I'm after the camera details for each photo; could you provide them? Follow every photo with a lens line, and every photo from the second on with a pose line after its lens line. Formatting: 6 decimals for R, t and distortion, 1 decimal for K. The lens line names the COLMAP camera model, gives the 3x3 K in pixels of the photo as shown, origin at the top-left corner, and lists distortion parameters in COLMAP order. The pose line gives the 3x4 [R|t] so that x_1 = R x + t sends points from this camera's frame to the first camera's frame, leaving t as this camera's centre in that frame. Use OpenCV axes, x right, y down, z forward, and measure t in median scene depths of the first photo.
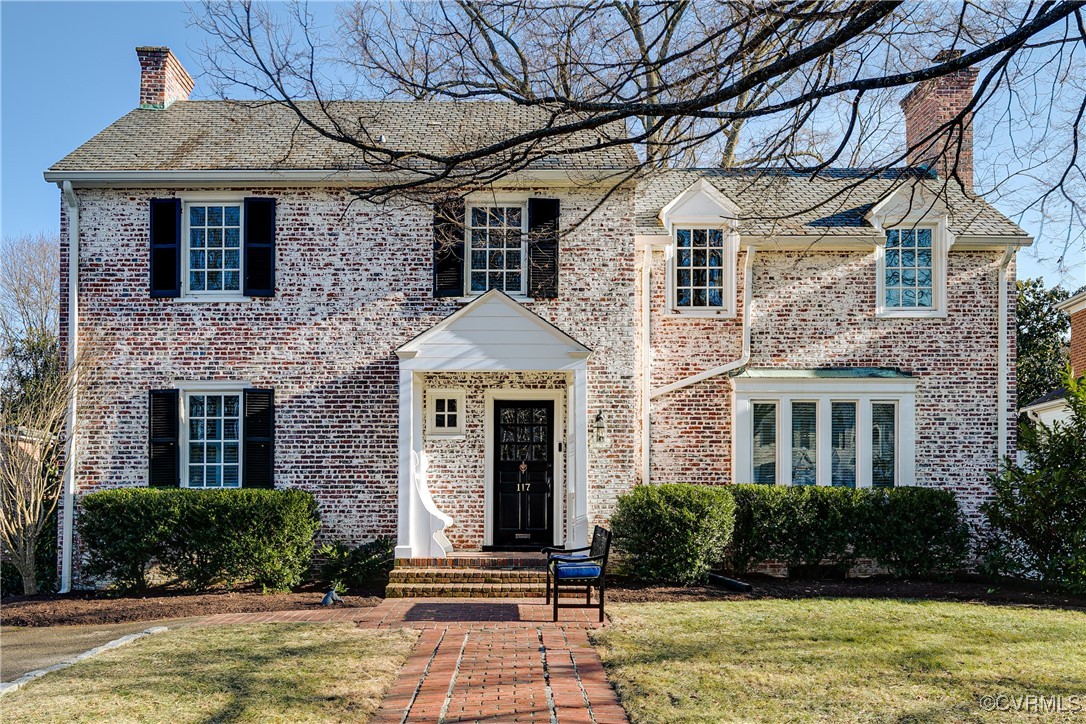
lens RADIAL K [[901.1, 0, 543.1], [0, 901.1, 448.0], [0, 0, 1]] dist [-0.005689, -0.002303]
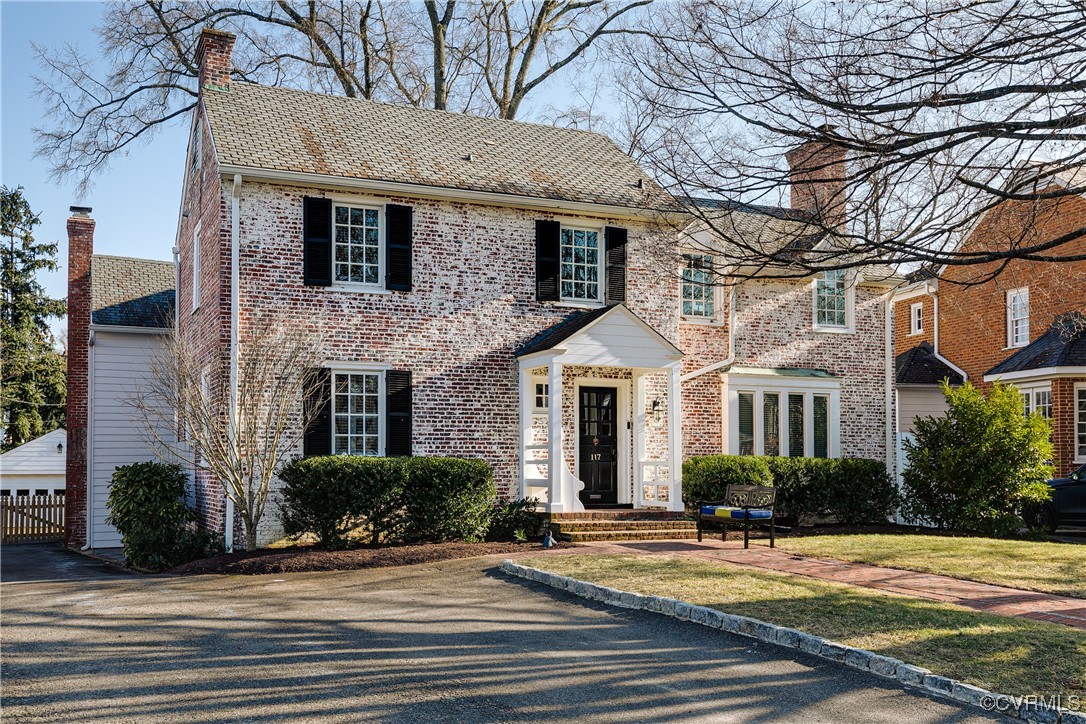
lens RADIAL K [[1084.5, 0, 543.0], [0, 1084.5, 362.0], [0, 0, 1]] dist [0.002593, 0.007500]
pose [[0.917353, 0.040220, 0.396038, -0.692660], [-0.022487, 0.998530, -0.049320, -0.011885], [-0.397440, 0.036338, 0.916909, -0.347585]]
